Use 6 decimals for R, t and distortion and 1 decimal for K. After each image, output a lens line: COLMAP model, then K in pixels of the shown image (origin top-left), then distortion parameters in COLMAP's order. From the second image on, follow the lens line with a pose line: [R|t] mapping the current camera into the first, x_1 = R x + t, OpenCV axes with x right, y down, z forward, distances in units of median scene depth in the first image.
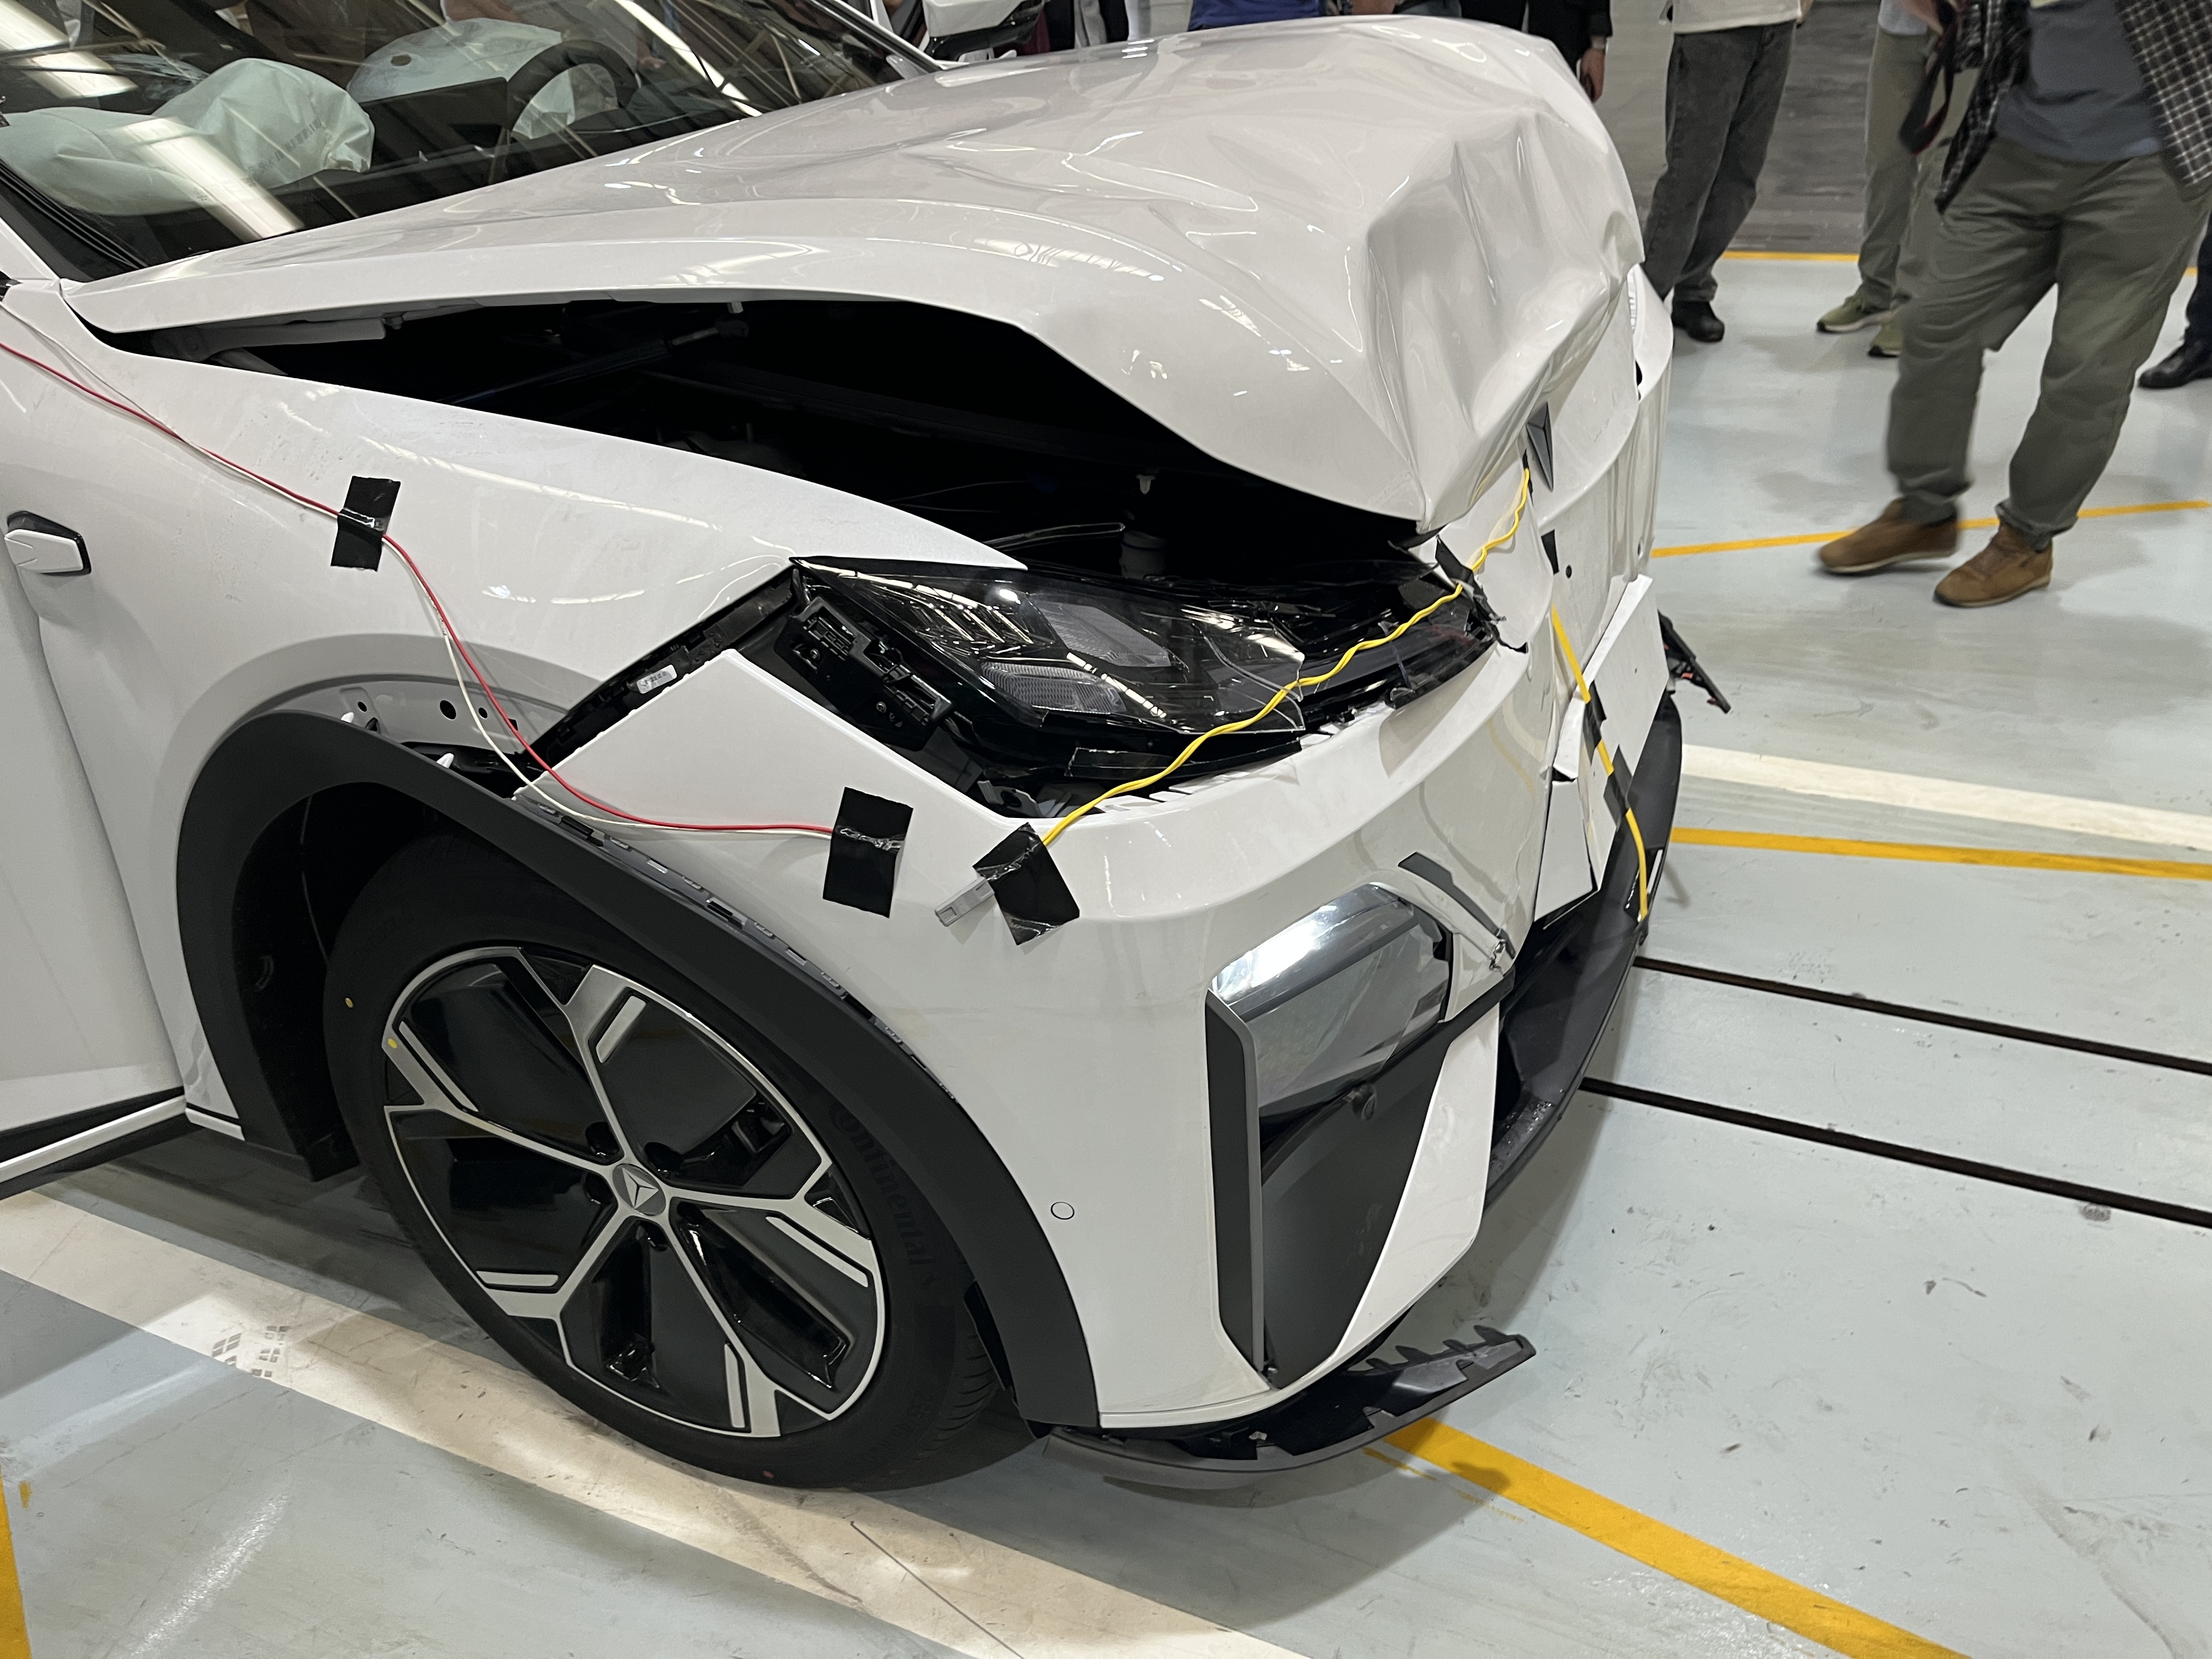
lens RADIAL K [[1692.9, 0, 1141.0], [0, 1692.9, 826.9], [0, 0, 1]] dist [0.022141, -0.027820]
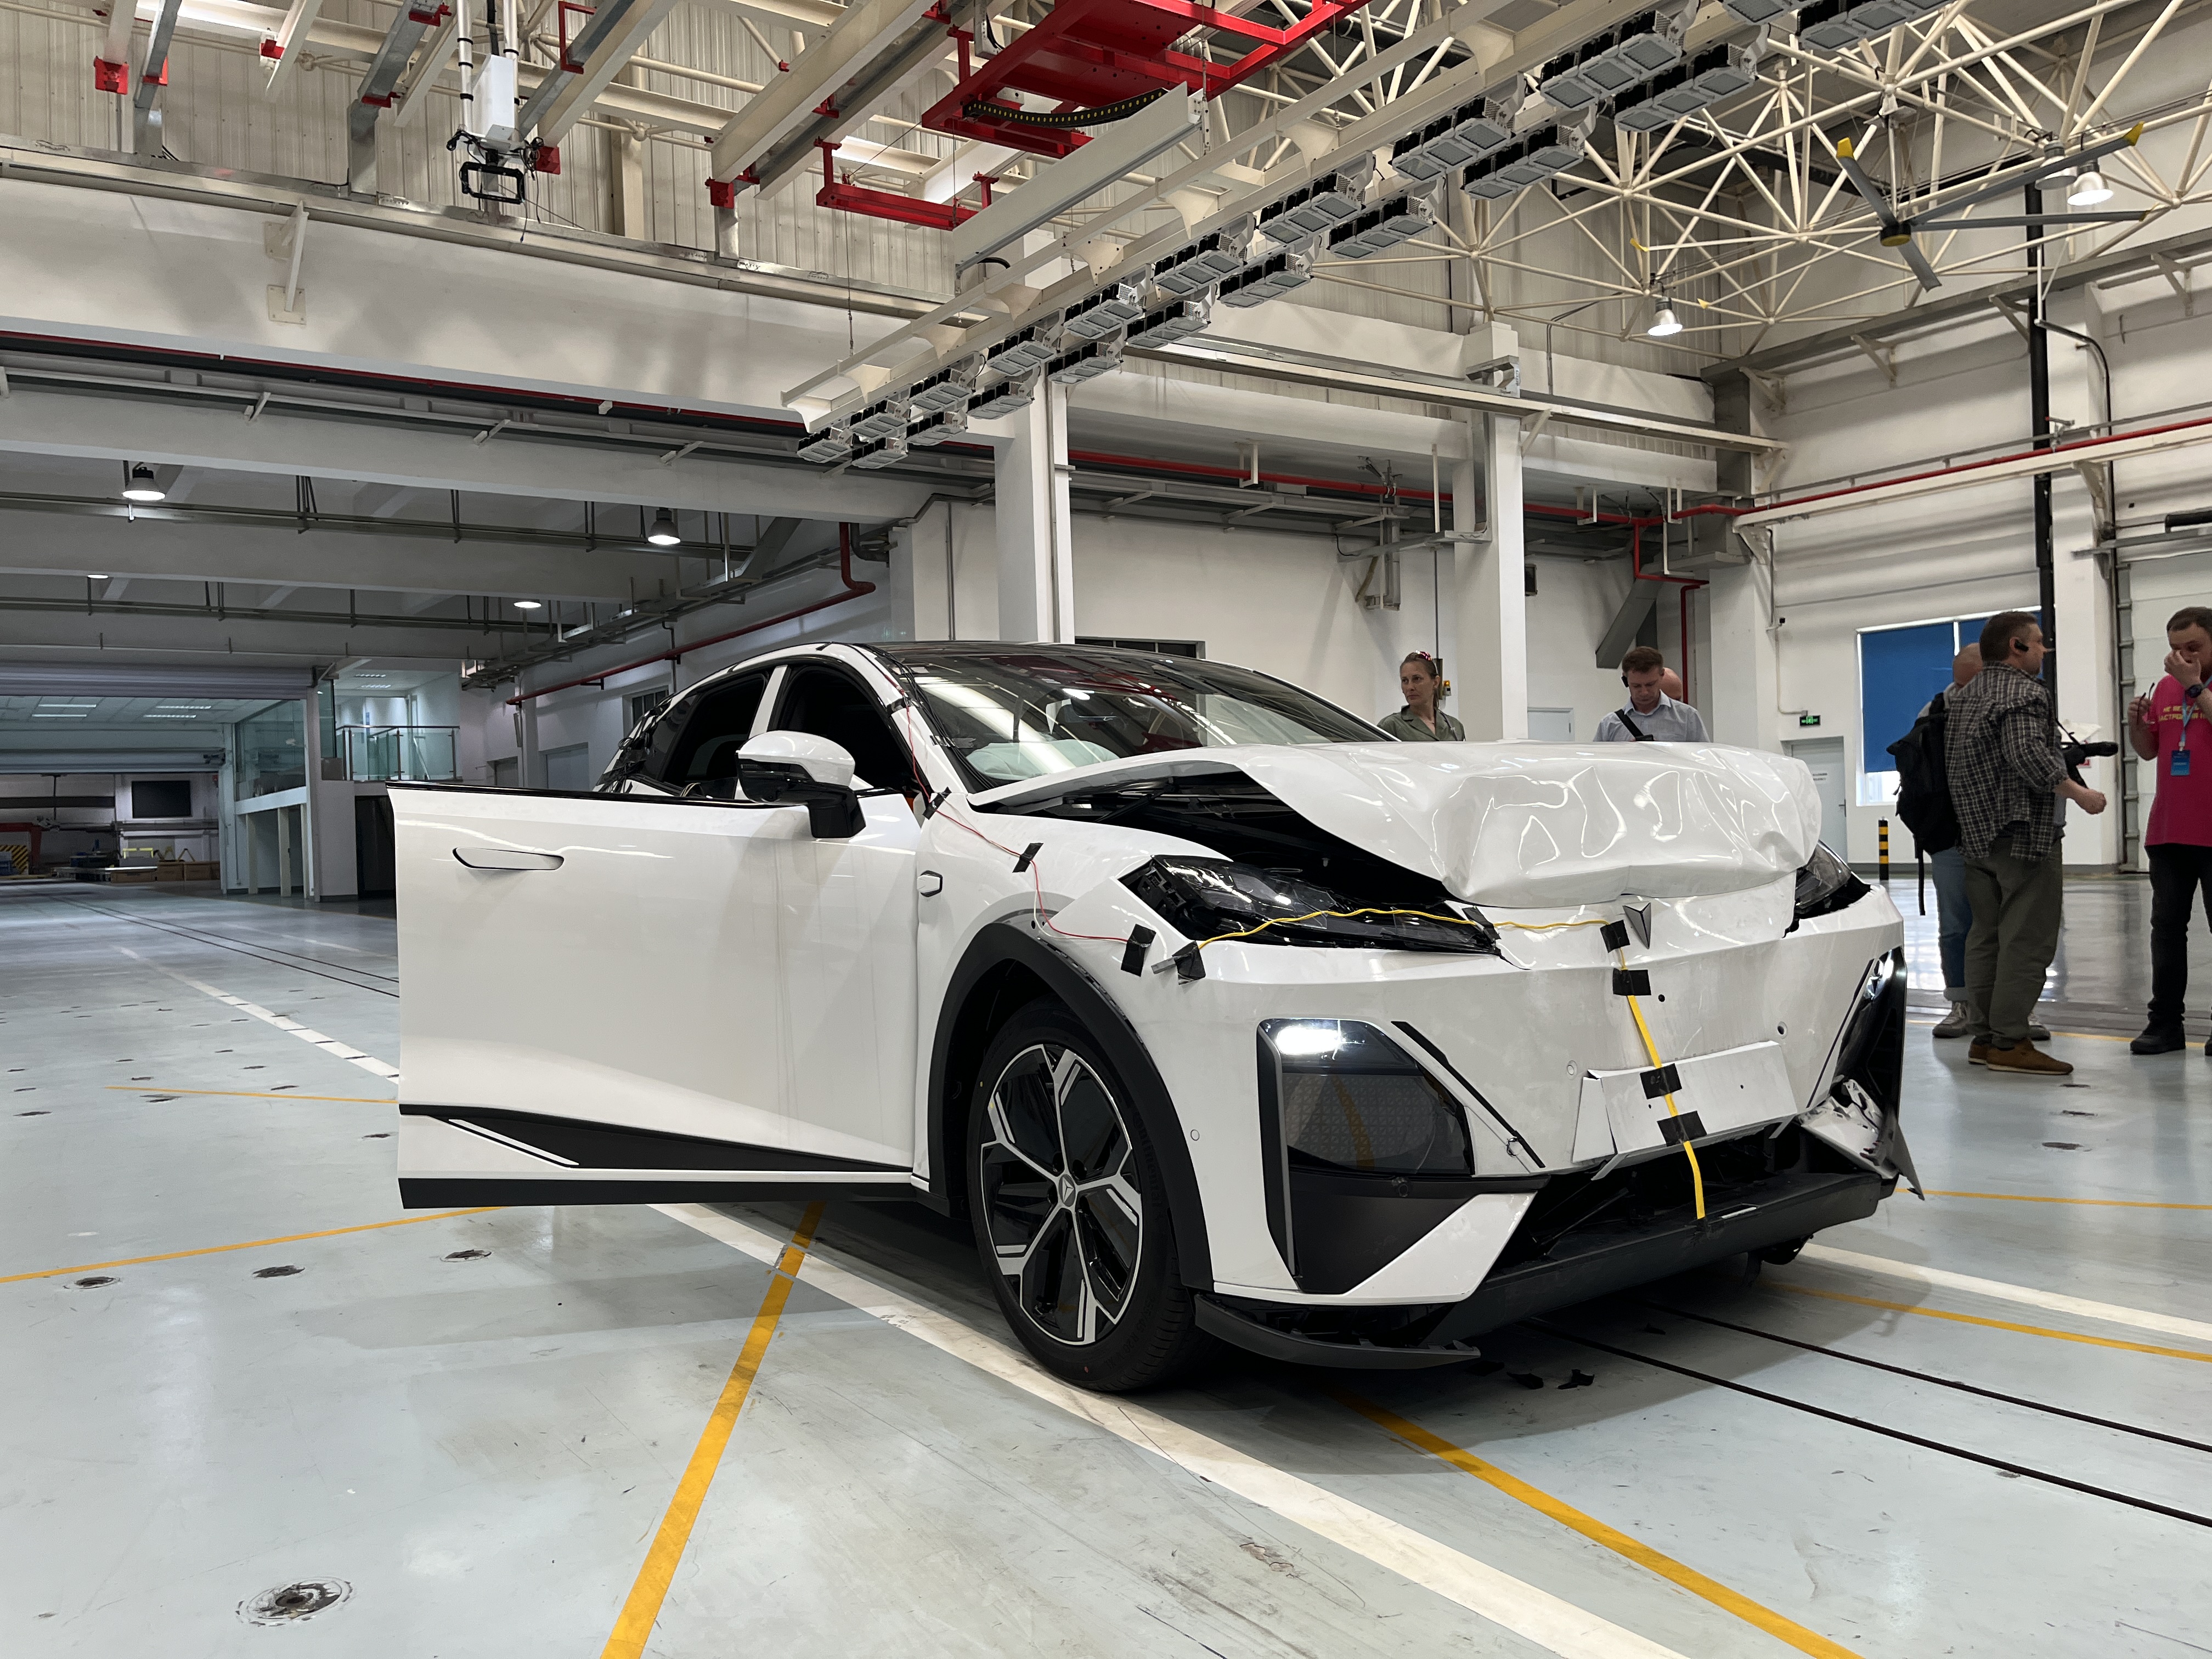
lens RADIAL K [[1692.9, 0, 1106.1], [0, 1692.9, 826.3], [0, 0, 1]] dist [0.022141, -0.027820]
pose [[0.851375, 0.023441, -0.524034, 0.879075], [-0.268445, 0.877744, -0.396867, 0.683791], [0.450665, 0.478556, 0.753582, -0.795184]]
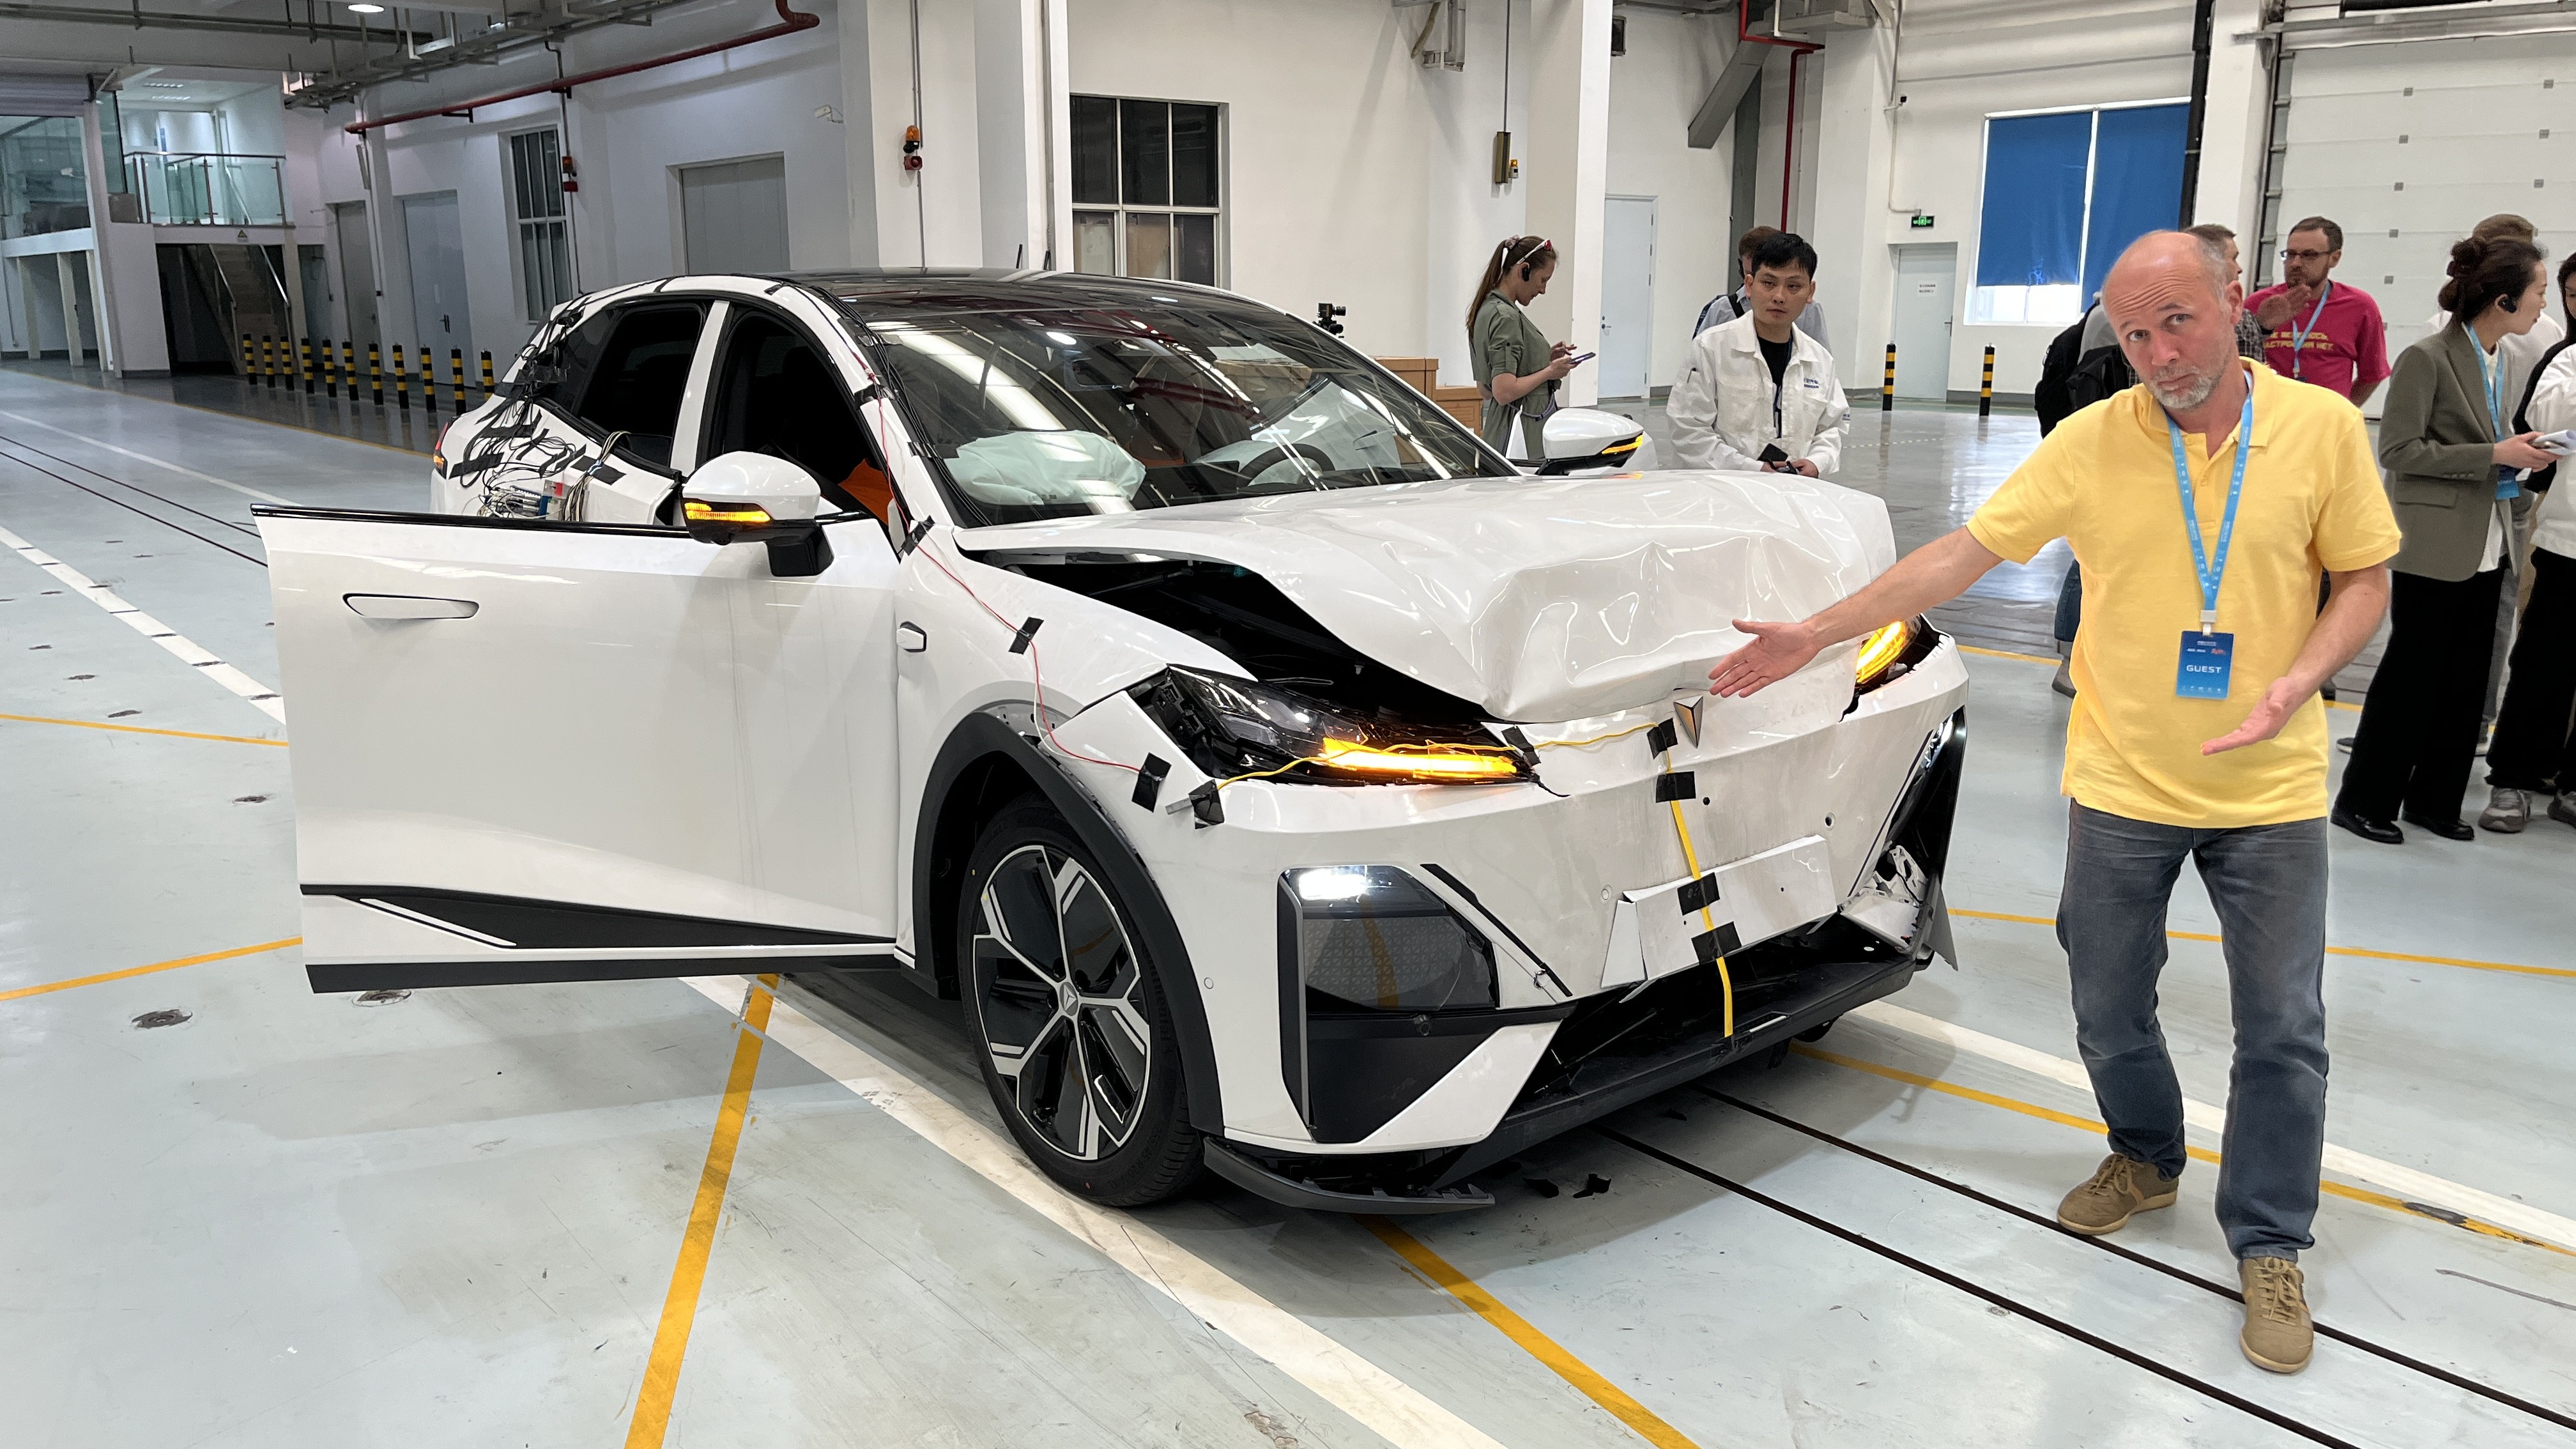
lens RADIAL K [[1966.9, 0, 1308.2], [0, 1966.9, 724.2], [0, 0, 1]] dist [0.032008, -0.047636]
pose [[0.898483, 0.144811, -0.414436, 0.889272], [-0.255577, 0.940099, -0.225597, 0.386165], [0.356942, 0.308615, 0.881674, -1.027581]]
